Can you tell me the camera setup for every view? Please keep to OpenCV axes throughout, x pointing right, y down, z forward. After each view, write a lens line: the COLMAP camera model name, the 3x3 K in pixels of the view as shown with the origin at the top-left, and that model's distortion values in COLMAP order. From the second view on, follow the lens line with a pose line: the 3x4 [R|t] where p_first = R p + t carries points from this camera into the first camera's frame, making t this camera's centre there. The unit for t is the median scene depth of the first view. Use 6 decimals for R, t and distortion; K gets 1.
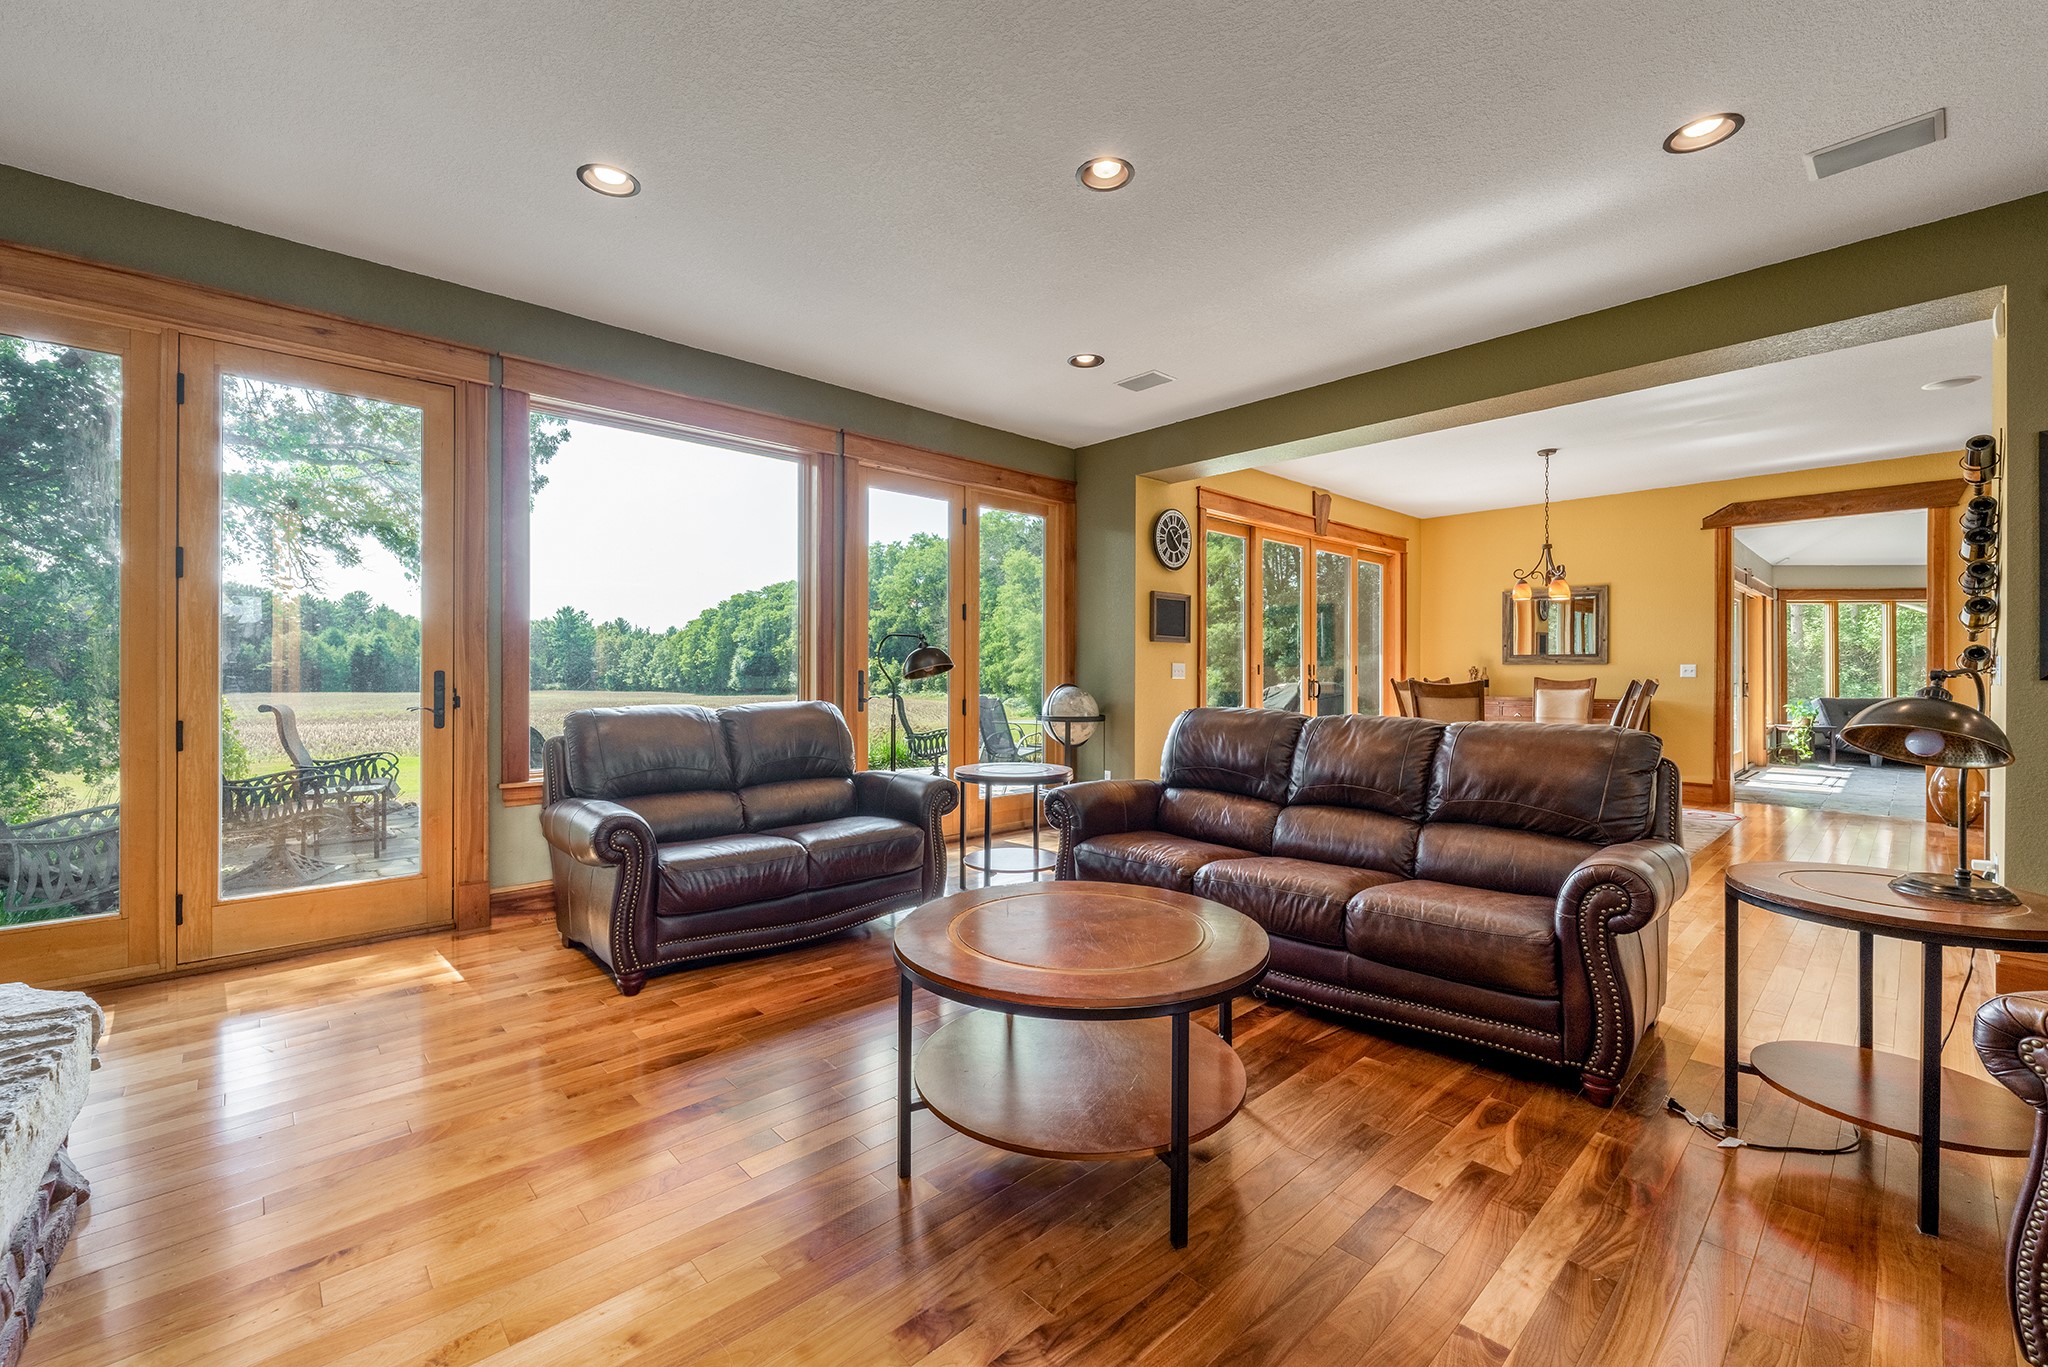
lens RADIAL K [[871.6, 0, 961.4], [0, 871.6, 669.9], [0, 0, 1]] dist [0.004229, -0.001048]
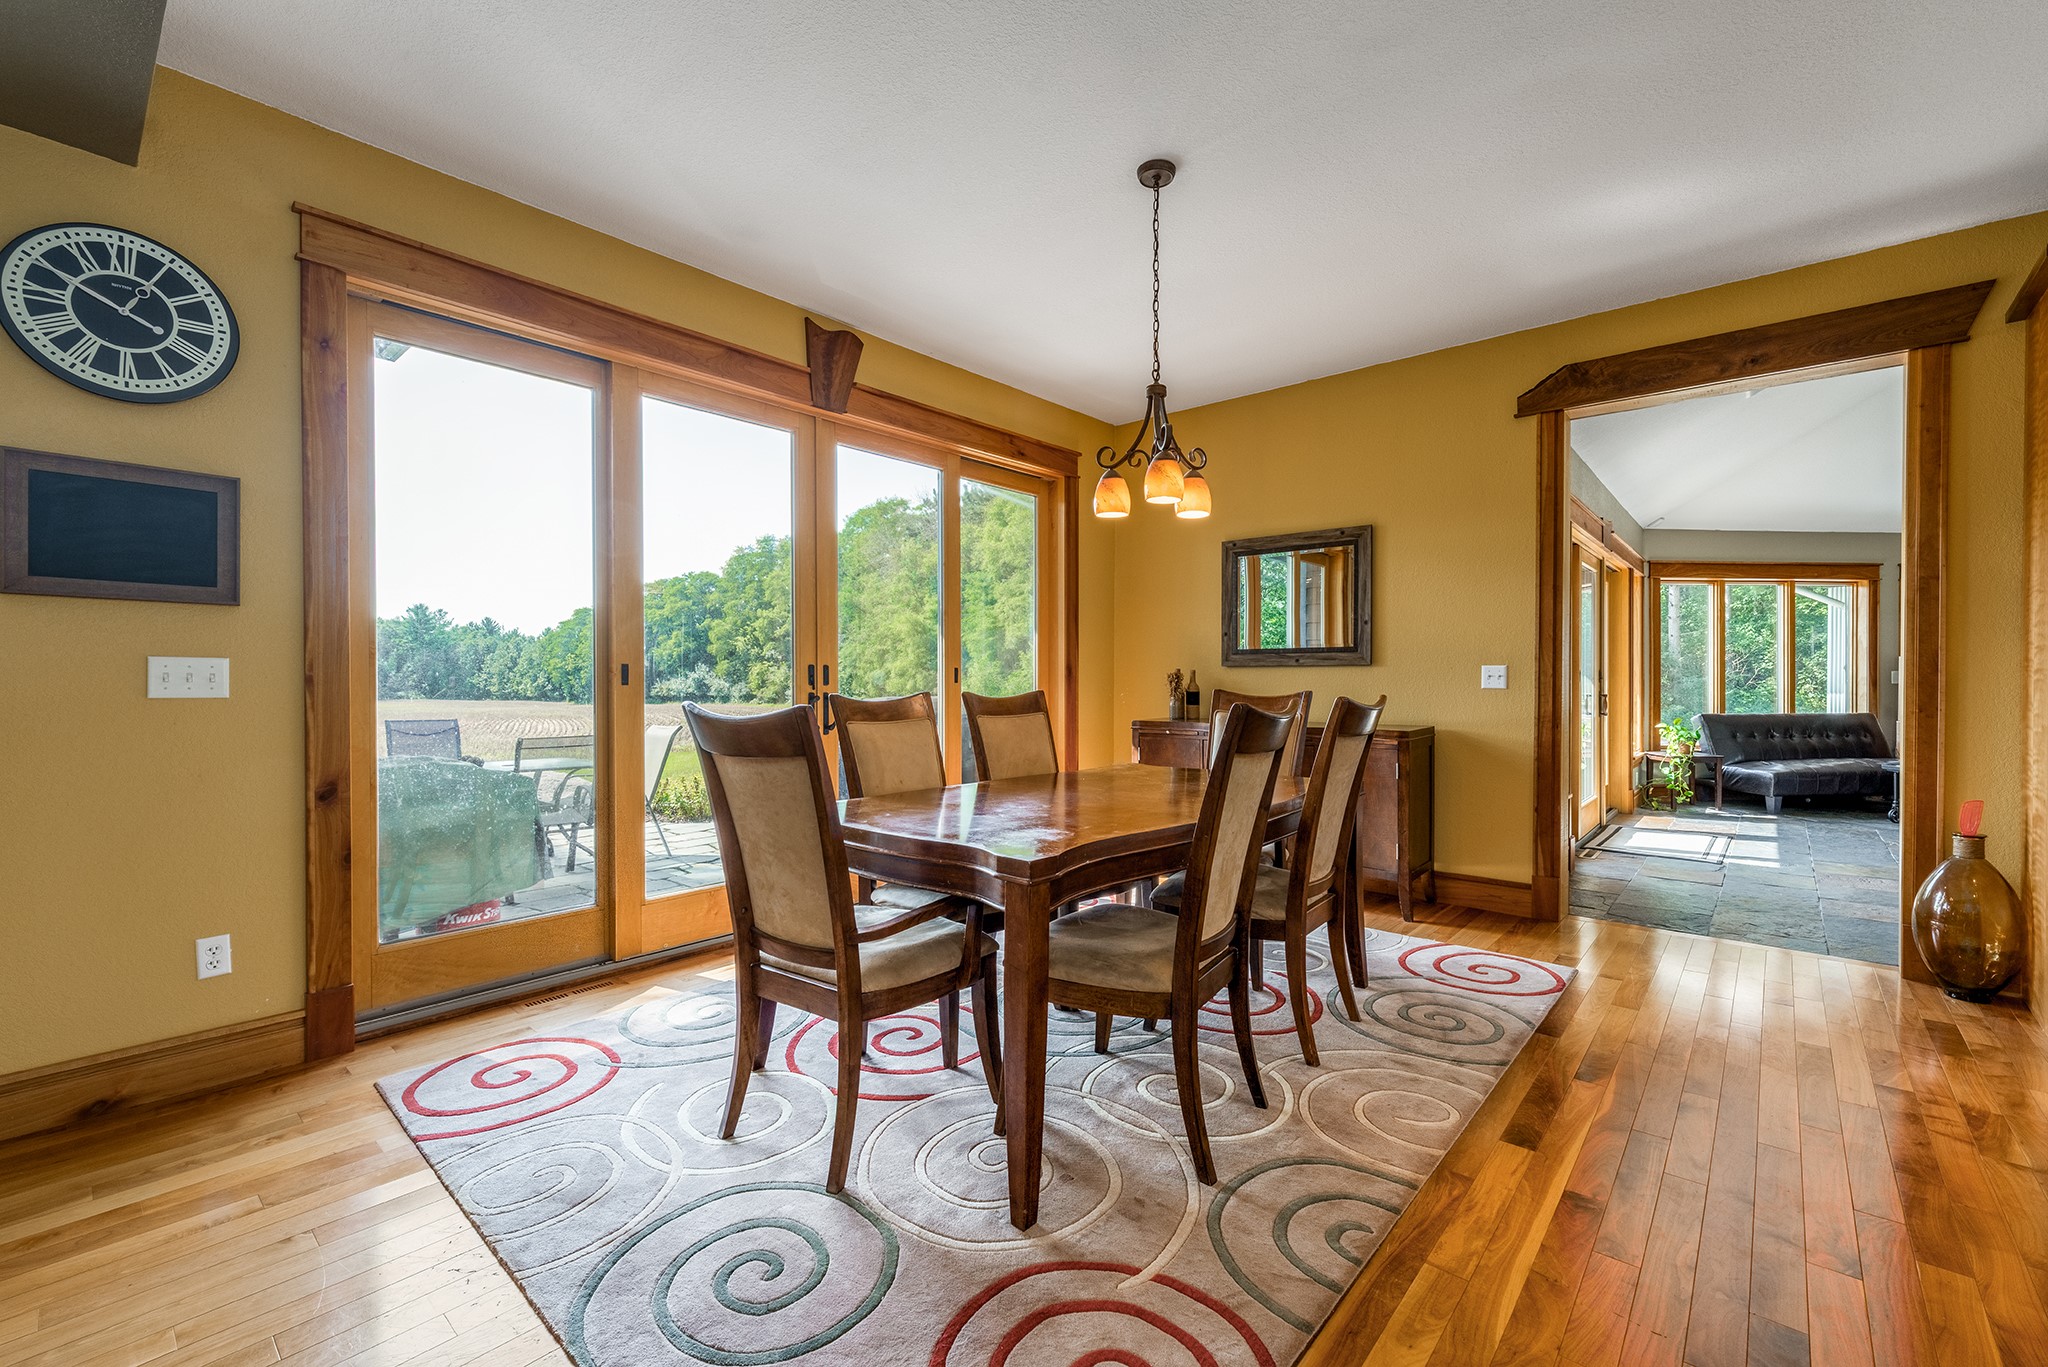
lens RADIAL K [[871.6, 0, 1021.6], [0, 871.6, 680.1], [0, 0, 1]] dist [0.004229, -0.001048]
pose [[0.992628, -0.001079, 0.121199, 0.379489], [0.000463, 0.999987, 0.005105, 0.000399], [-0.121203, -0.005011, 0.992615, 0.396290]]
